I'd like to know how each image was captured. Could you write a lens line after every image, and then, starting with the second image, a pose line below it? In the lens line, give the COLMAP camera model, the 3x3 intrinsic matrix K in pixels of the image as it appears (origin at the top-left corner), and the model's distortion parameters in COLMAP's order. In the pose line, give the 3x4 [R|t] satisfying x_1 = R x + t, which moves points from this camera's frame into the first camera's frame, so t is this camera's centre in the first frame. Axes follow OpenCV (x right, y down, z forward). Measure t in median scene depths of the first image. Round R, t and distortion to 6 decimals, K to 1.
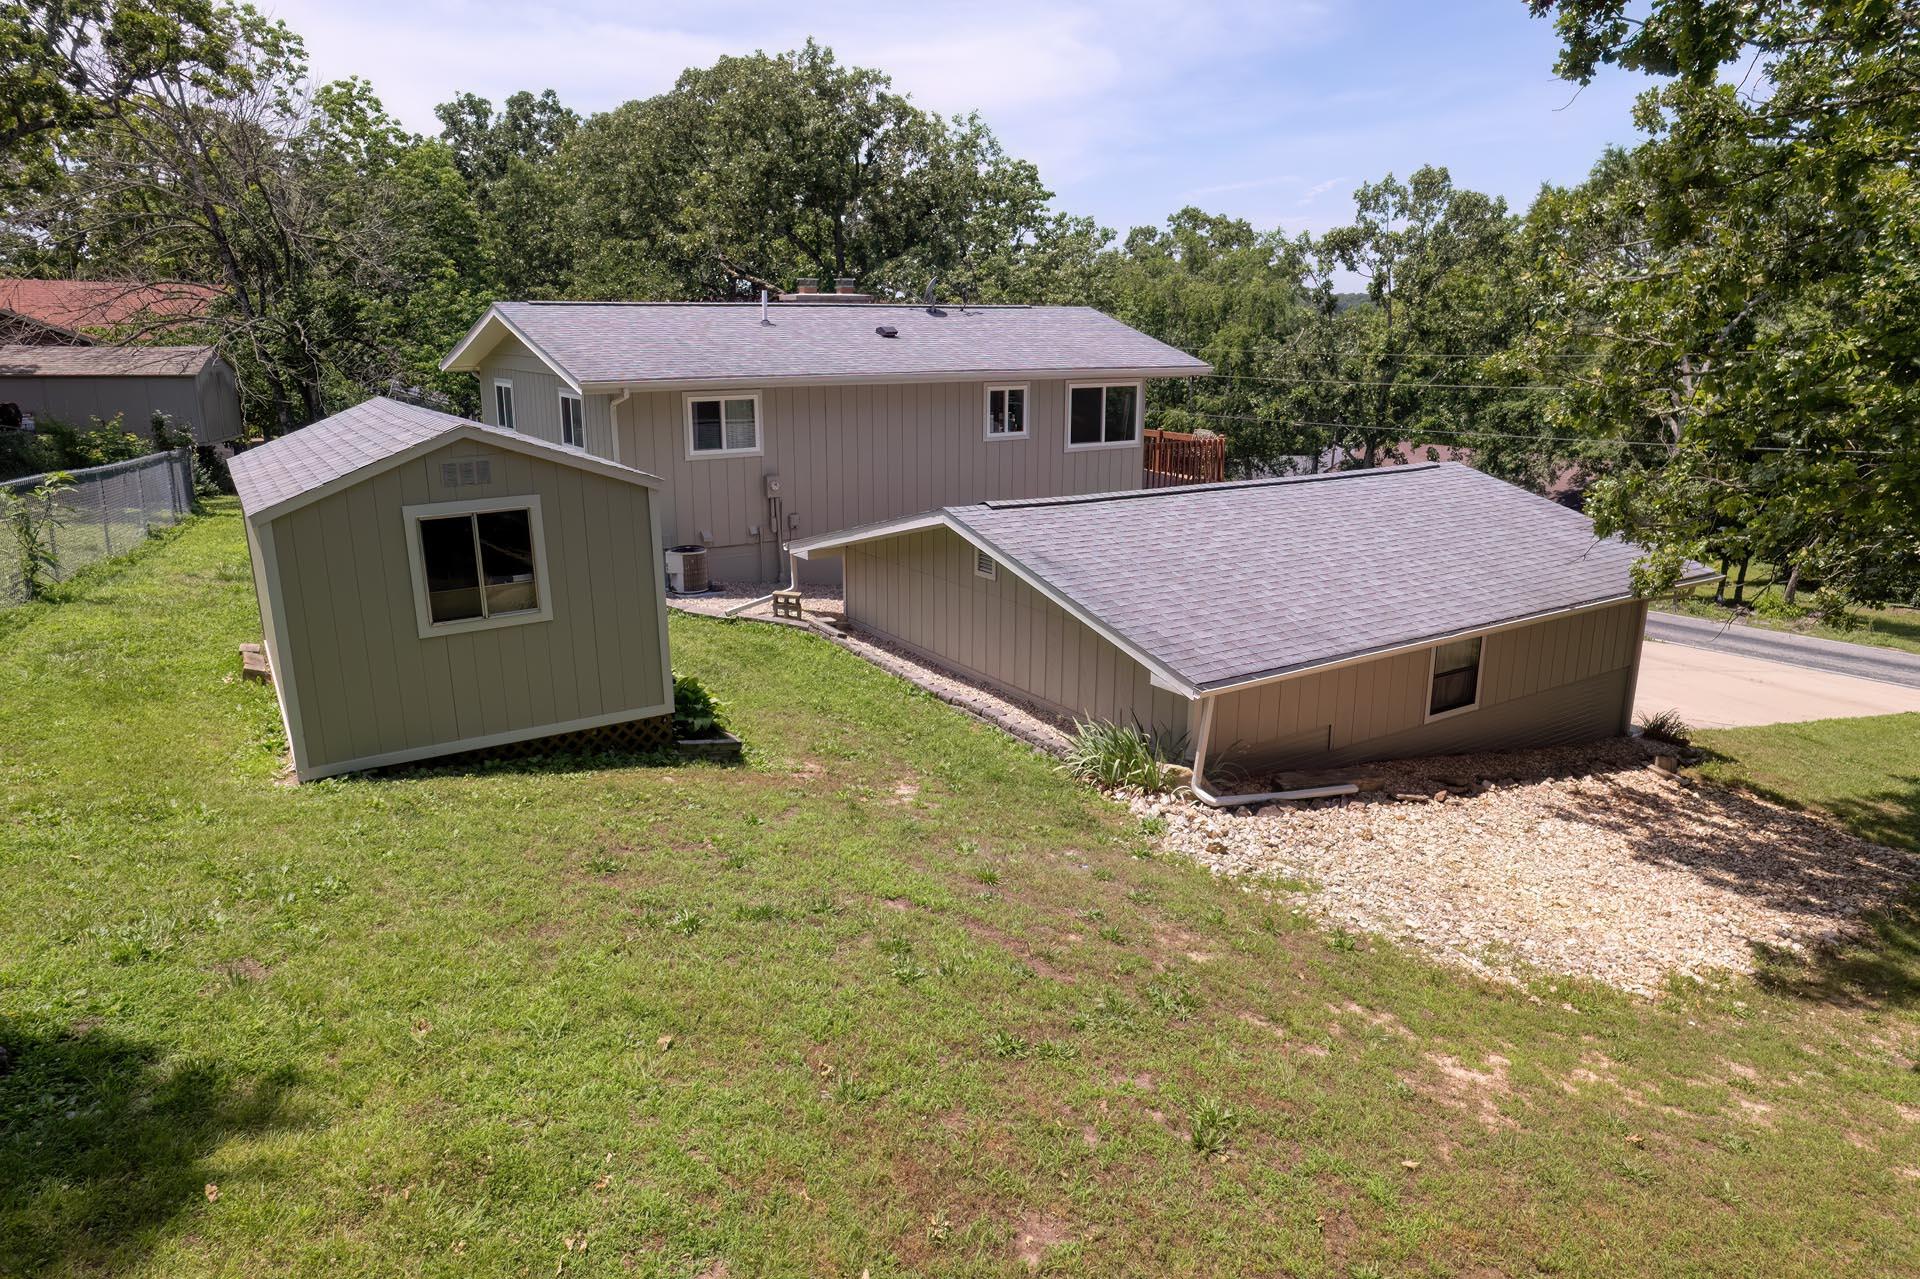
lens RADIAL K [[1213.7, 0, 971.6], [0, 1213.7, 647.4], [0, 0, 1]] dist [-0.073040, 0.071007]
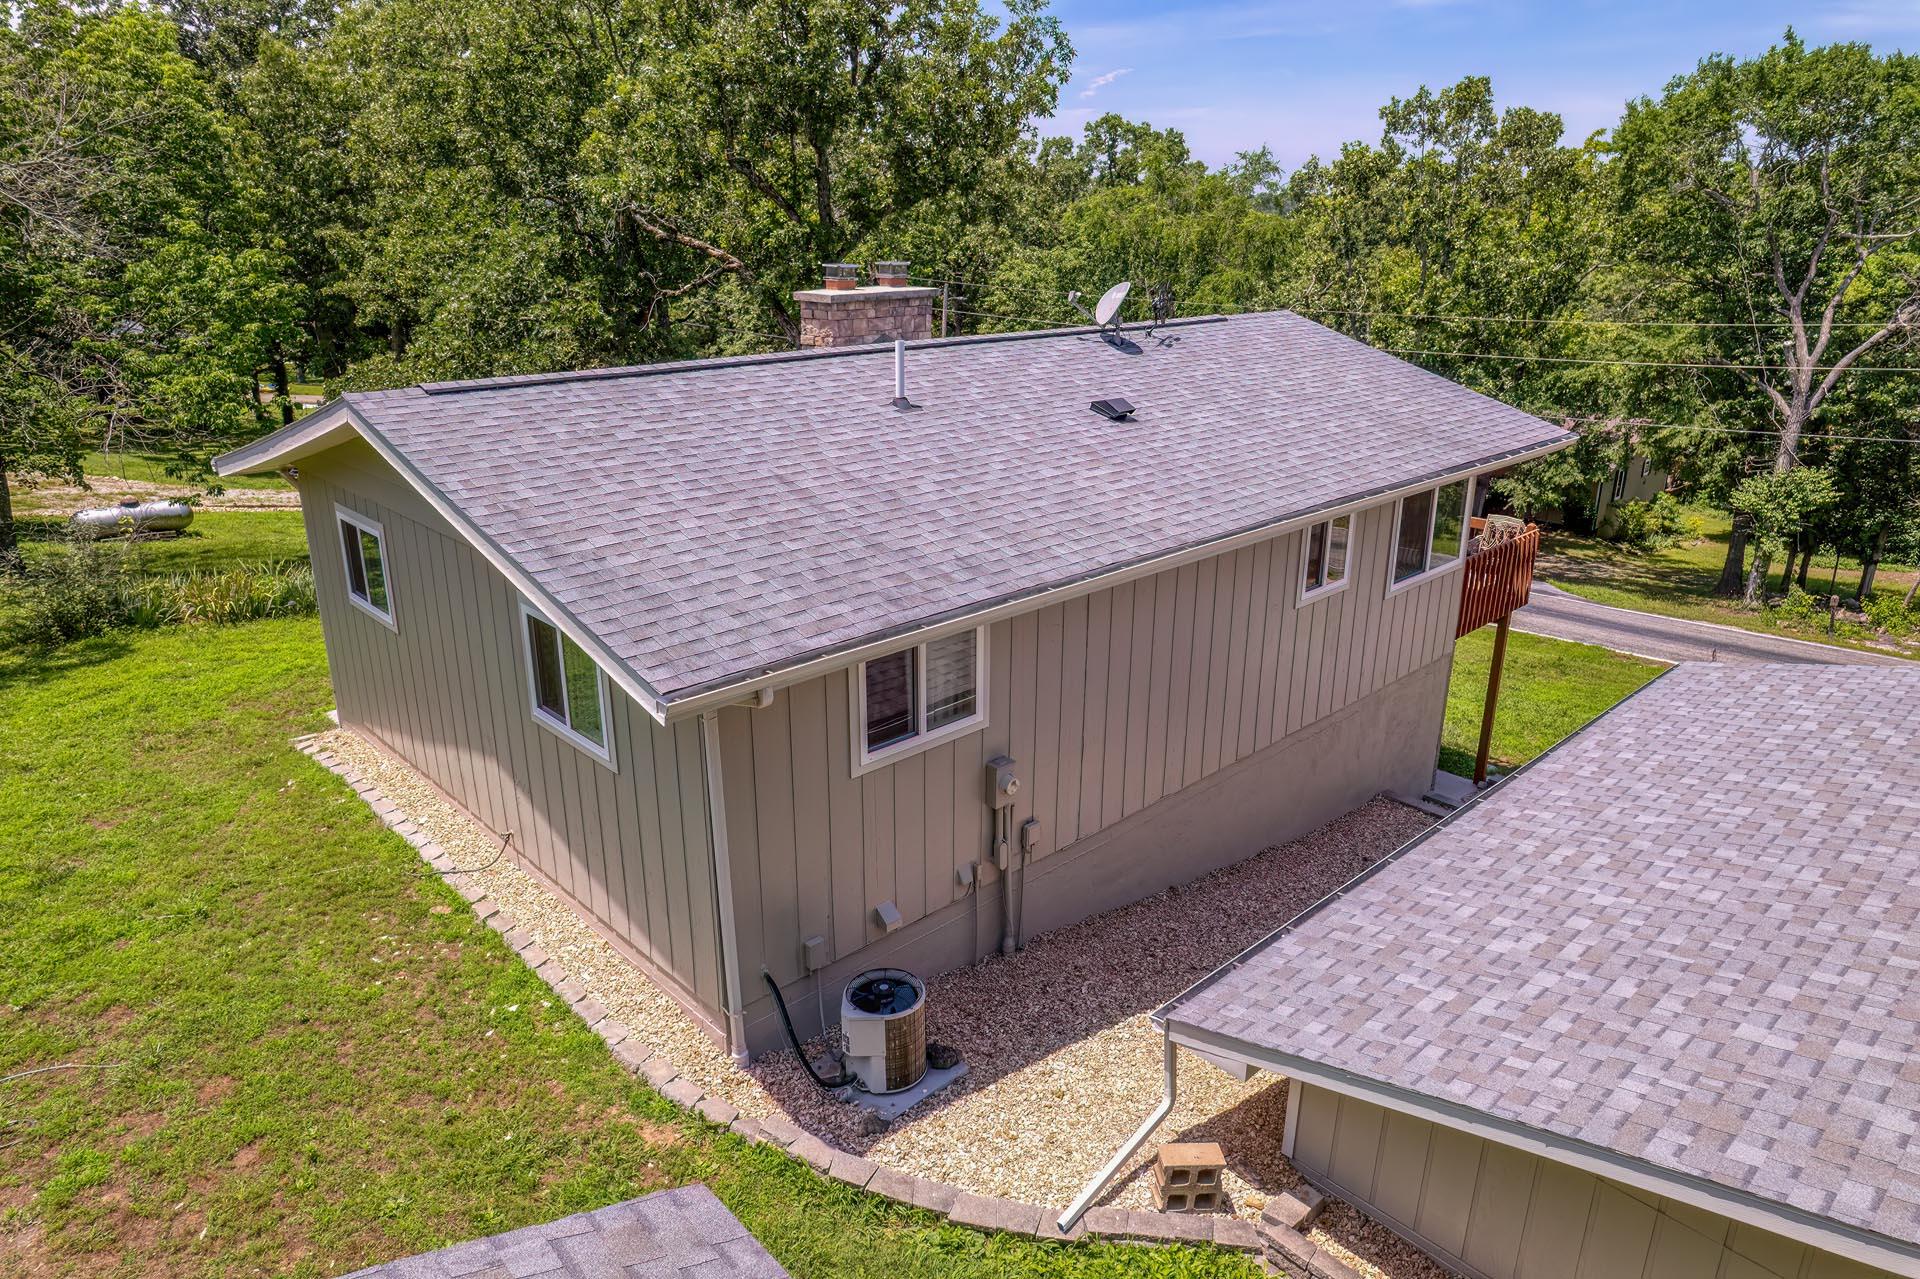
lens RADIAL K [[1198.9, 0, 960.0], [0, 1198.9, 639.5], [0, 0, 1]] dist [-0.086371, 0.078251]
pose [[0.986403, -0.054002, 0.155219, -0.108389], [0.041327, 0.995629, 0.083756, -0.099186], [-0.159063, -0.076202, 0.984323, 0.230324]]
